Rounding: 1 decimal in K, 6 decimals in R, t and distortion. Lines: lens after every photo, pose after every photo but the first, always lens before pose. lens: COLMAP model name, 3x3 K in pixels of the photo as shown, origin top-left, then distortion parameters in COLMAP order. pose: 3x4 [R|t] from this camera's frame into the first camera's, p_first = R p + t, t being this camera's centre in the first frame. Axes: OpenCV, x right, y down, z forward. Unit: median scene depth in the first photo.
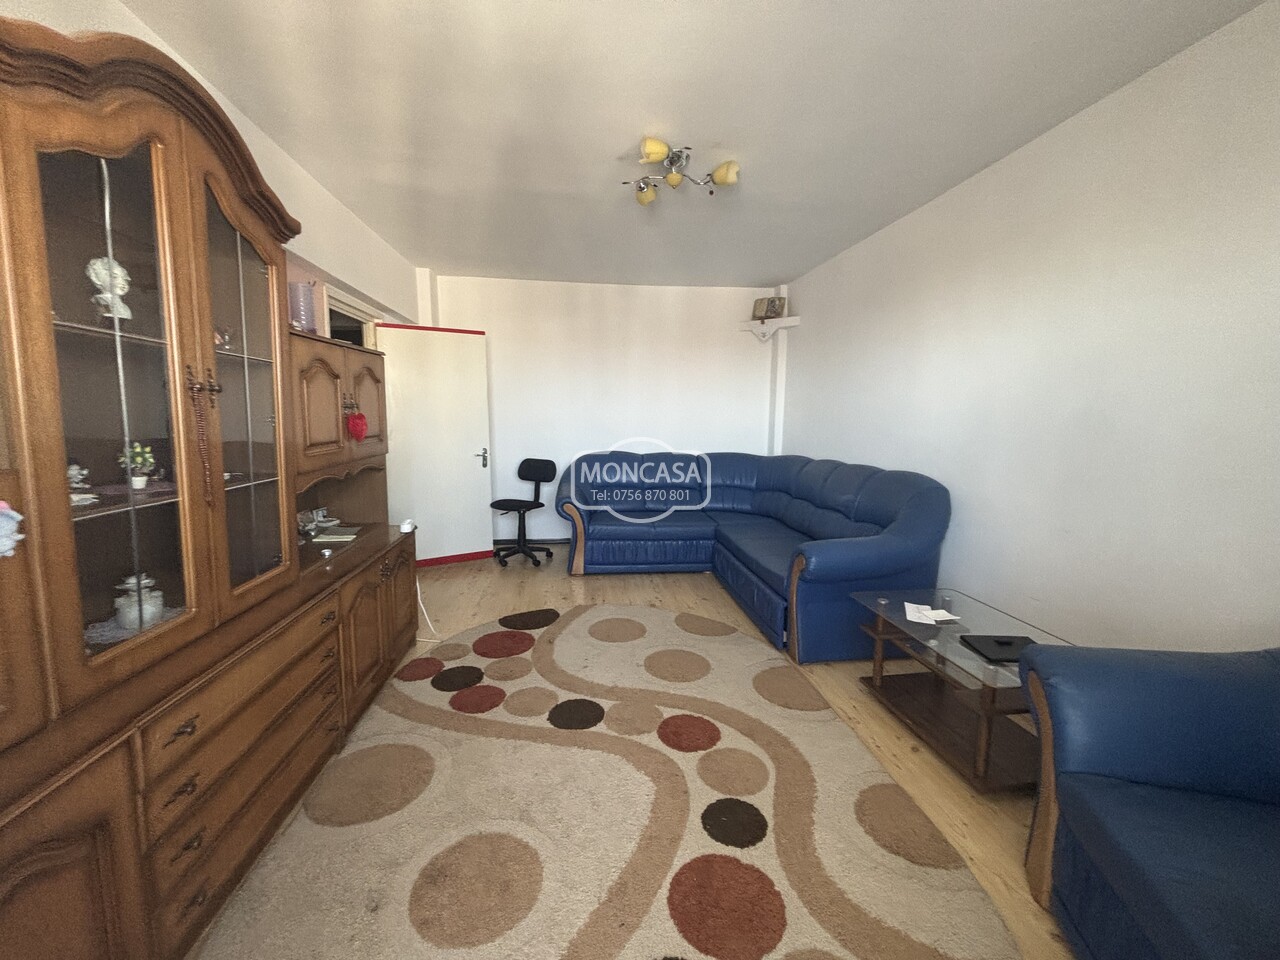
lens RADIAL K [[518.8, 0, 637.6], [0, 518.8, 474.0], [0, 0, 1]] dist [-0.004601, 0.001833]
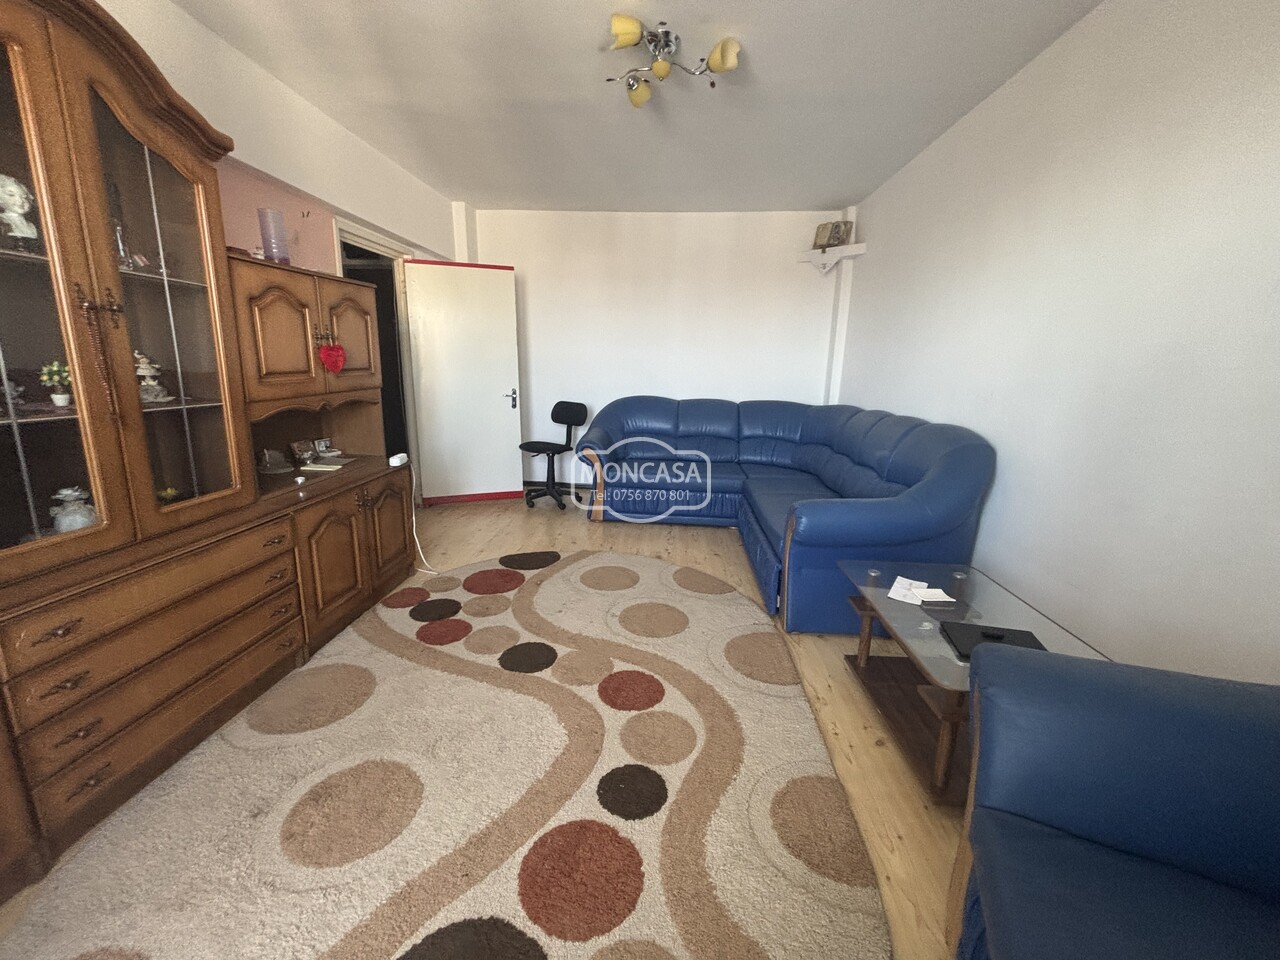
lens RADIAL K [[518.8, 0, 640.6], [0, 518.8, 474.8], [0, 0, 1]] dist [-0.004601, 0.001833]
pose [[0.982200, 0.053265, -0.180127, 0.246525], [-0.035595, 0.994356, 0.099941, 0.012729], [0.184434, -0.091751, 0.978553, 0.107793]]
